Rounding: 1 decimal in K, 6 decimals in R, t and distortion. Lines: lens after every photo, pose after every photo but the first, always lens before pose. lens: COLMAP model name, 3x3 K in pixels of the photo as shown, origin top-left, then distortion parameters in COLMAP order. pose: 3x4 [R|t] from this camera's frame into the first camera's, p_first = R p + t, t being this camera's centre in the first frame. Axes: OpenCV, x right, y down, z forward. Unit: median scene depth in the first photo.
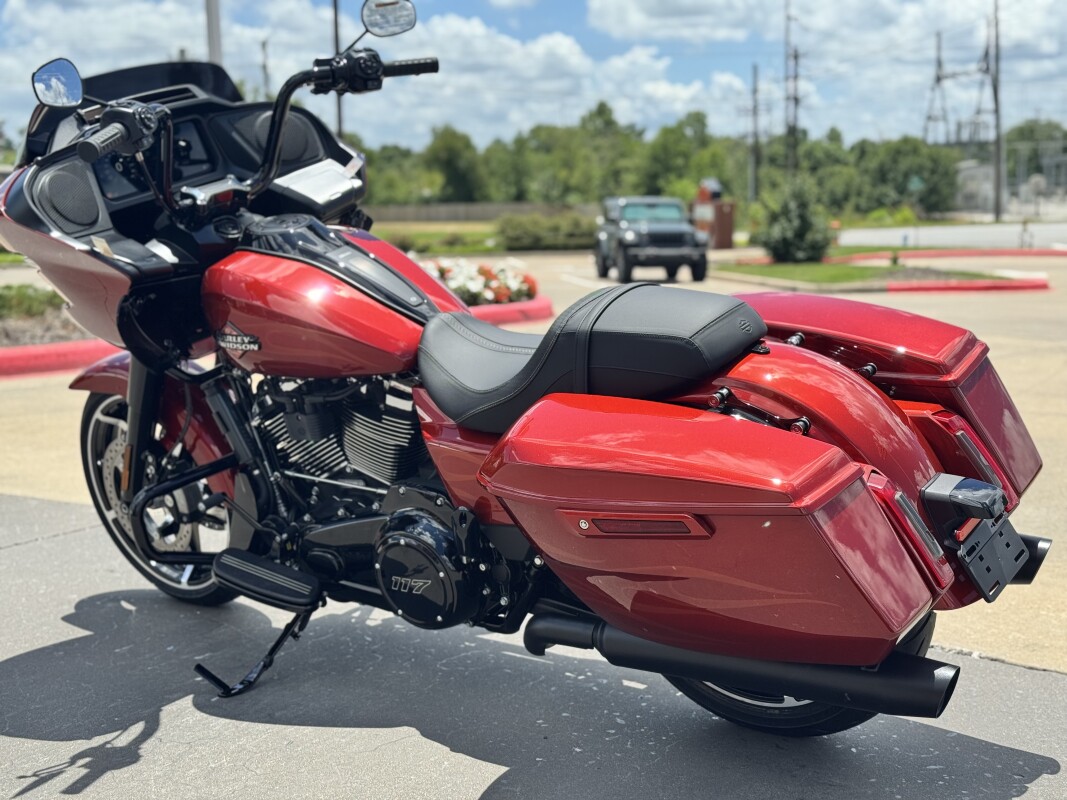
lens RADIAL K [[1476.0, 0, 534.5], [0, 1476.0, 399.1], [0, 0, 1]] dist [0.120612, 0.000000]
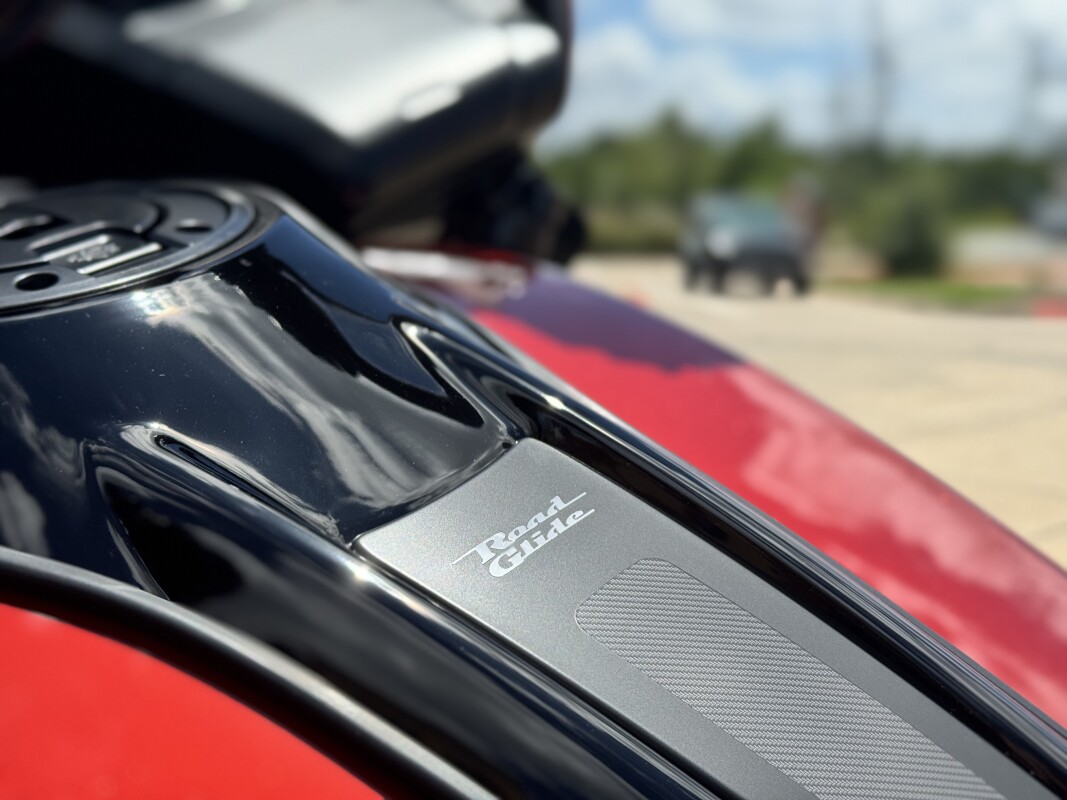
lens RADIAL K [[1476.0, 0, 532.7], [0, 1476.0, 400.9], [0, 0, 1]] dist [0.120612, 0.000000]
pose [[0.999363, 0.019669, -0.029768, -0.112014], [-0.019747, 0.999802, -0.002325, -0.095760], [0.029716, 0.002911, 0.999554, 0.793308]]
